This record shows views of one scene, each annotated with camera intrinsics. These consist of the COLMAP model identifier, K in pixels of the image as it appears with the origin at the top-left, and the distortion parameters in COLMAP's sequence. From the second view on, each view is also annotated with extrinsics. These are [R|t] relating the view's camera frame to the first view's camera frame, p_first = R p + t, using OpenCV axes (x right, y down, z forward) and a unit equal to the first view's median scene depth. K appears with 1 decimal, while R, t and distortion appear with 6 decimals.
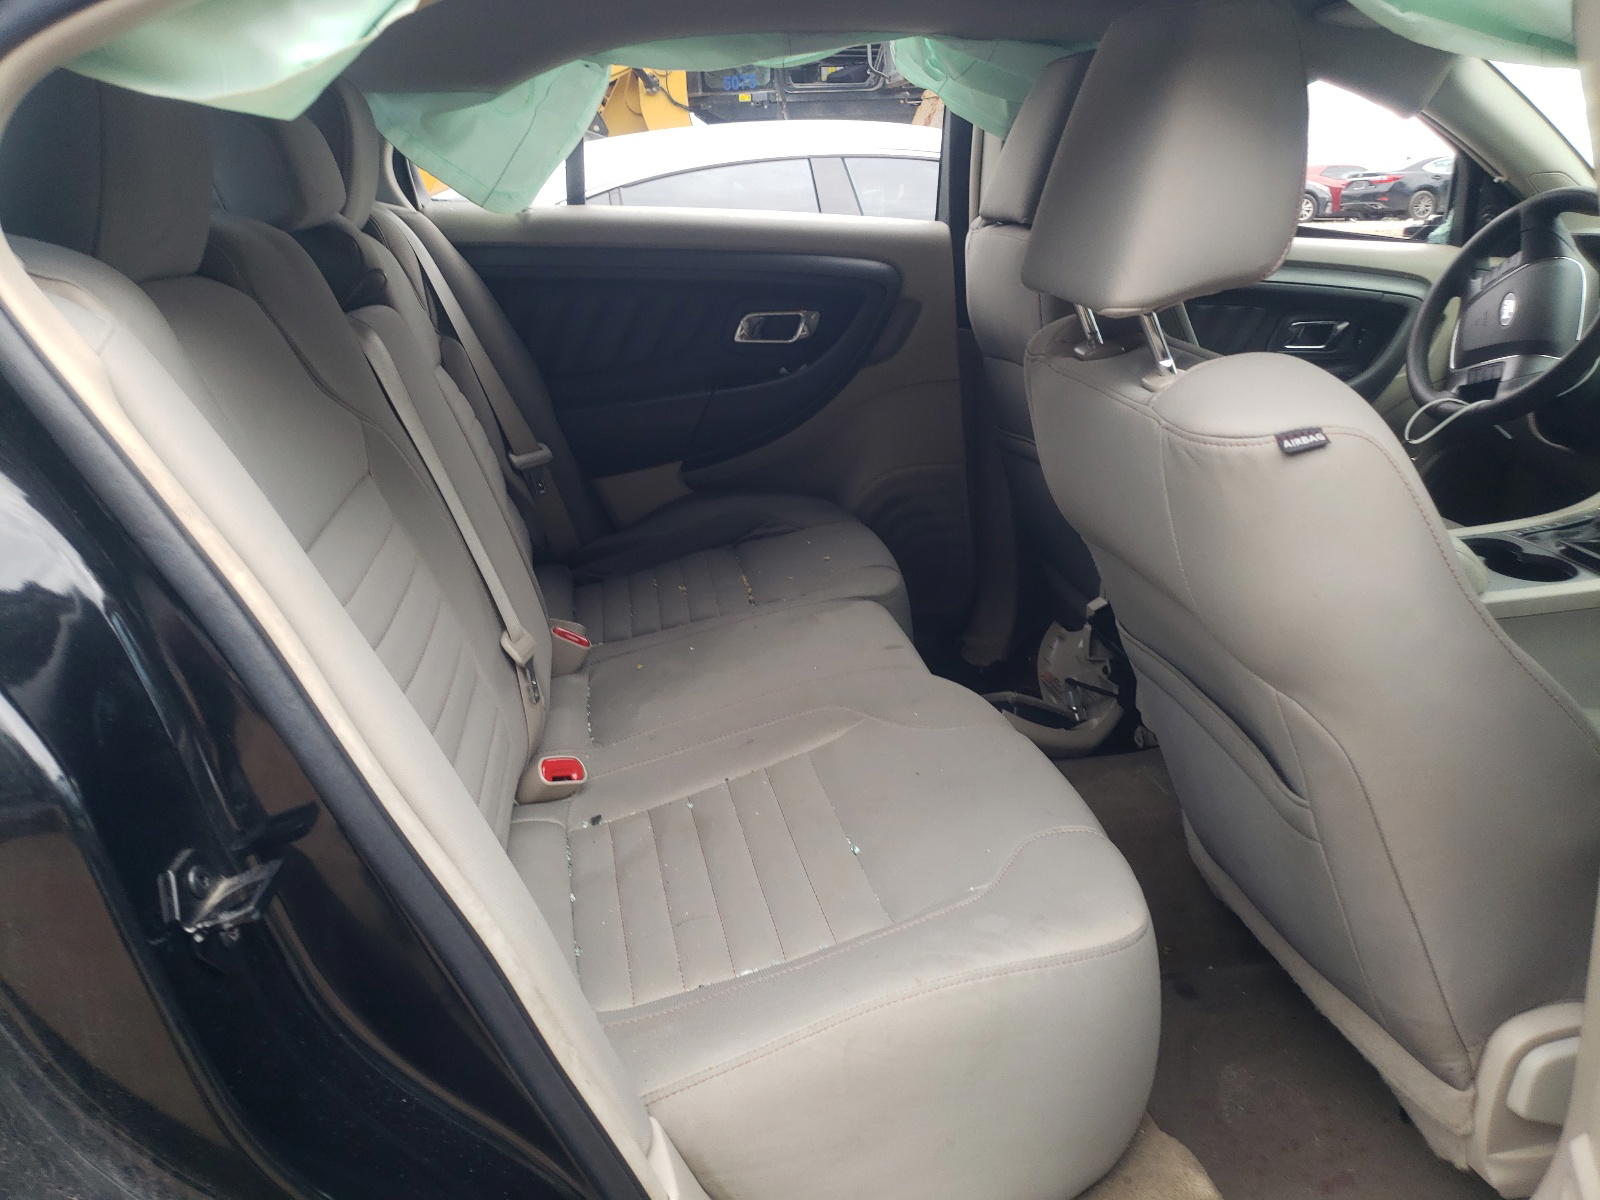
lens RADIAL K [[1290.0, 0, 794.2], [0, 1290.0, 595.7], [0, 0, 1]] dist [0.012180, 0.006061]
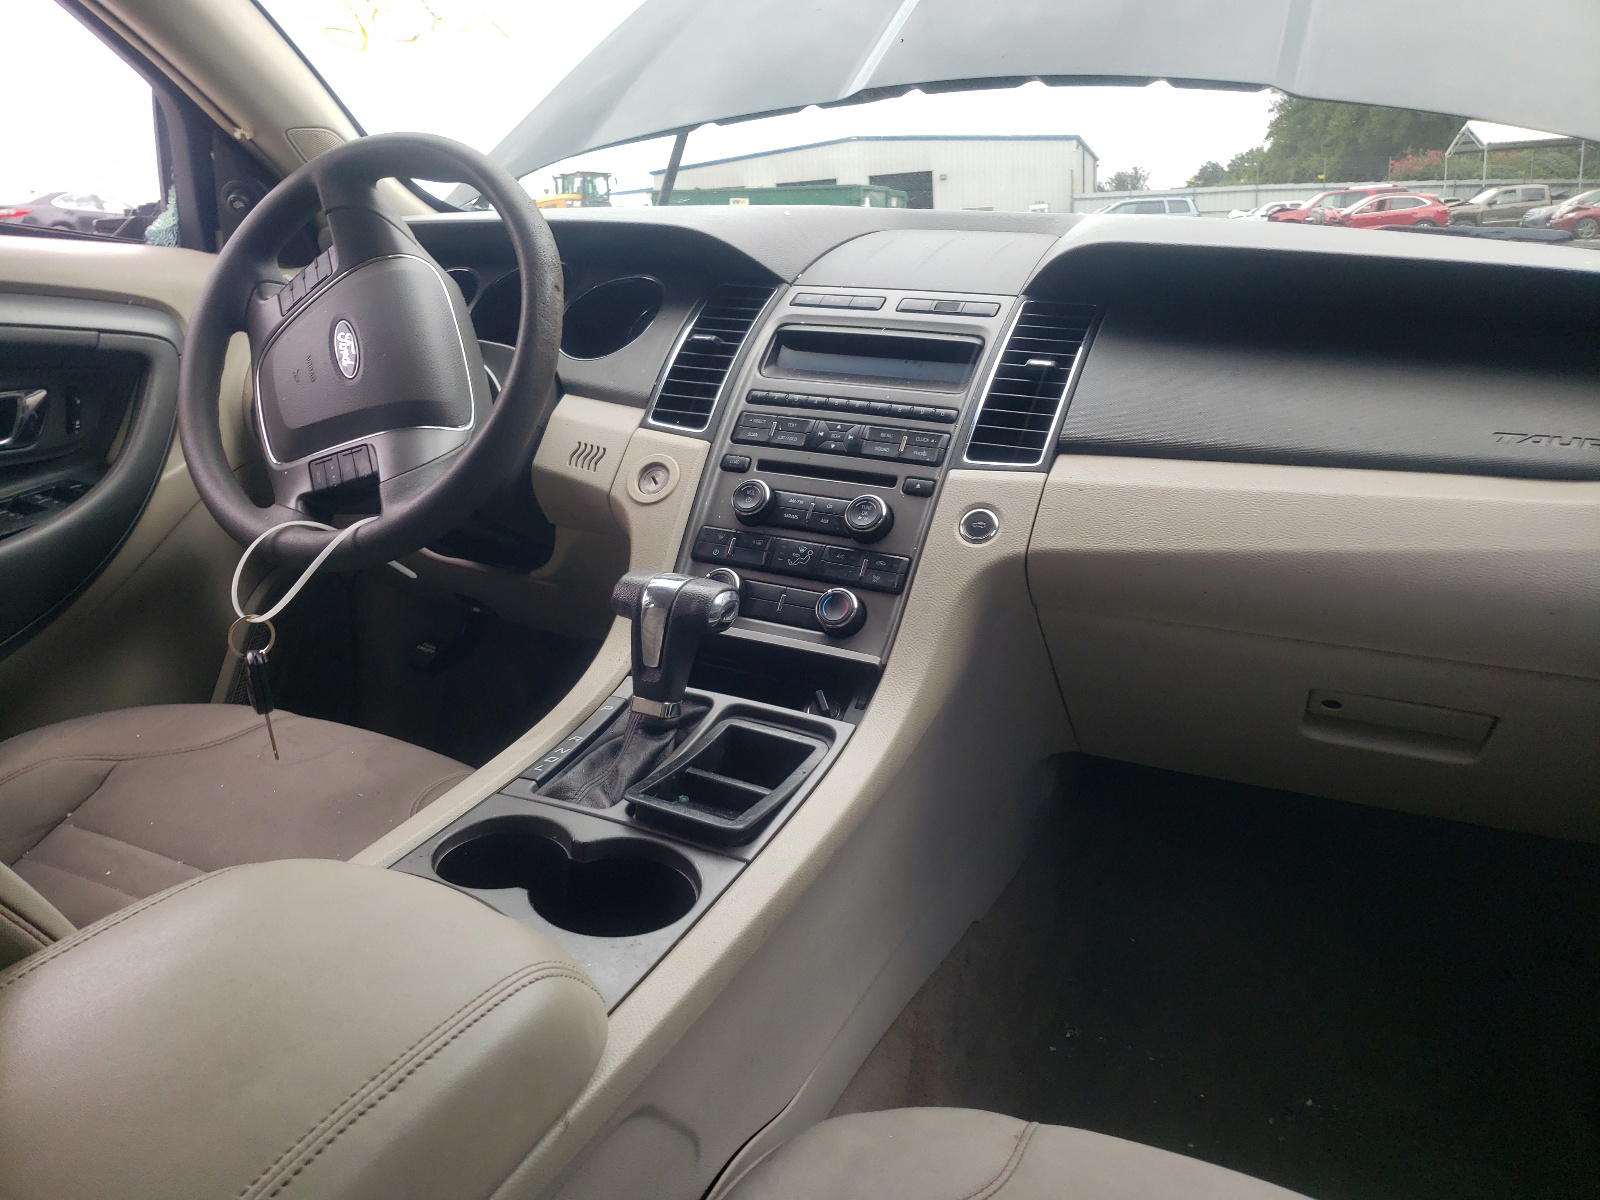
lens RADIAL K [[1290.0, 0, 793.7], [0, 1290.0, 602.3], [0, 0, 1]] dist [0.012180, 0.006061]
pose [[0.598191, -0.214440, 0.772129, 0.210188], [0.233635, 0.968340, 0.087929, -0.117259], [-0.766539, 0.127798, 0.629353, 0.506744]]
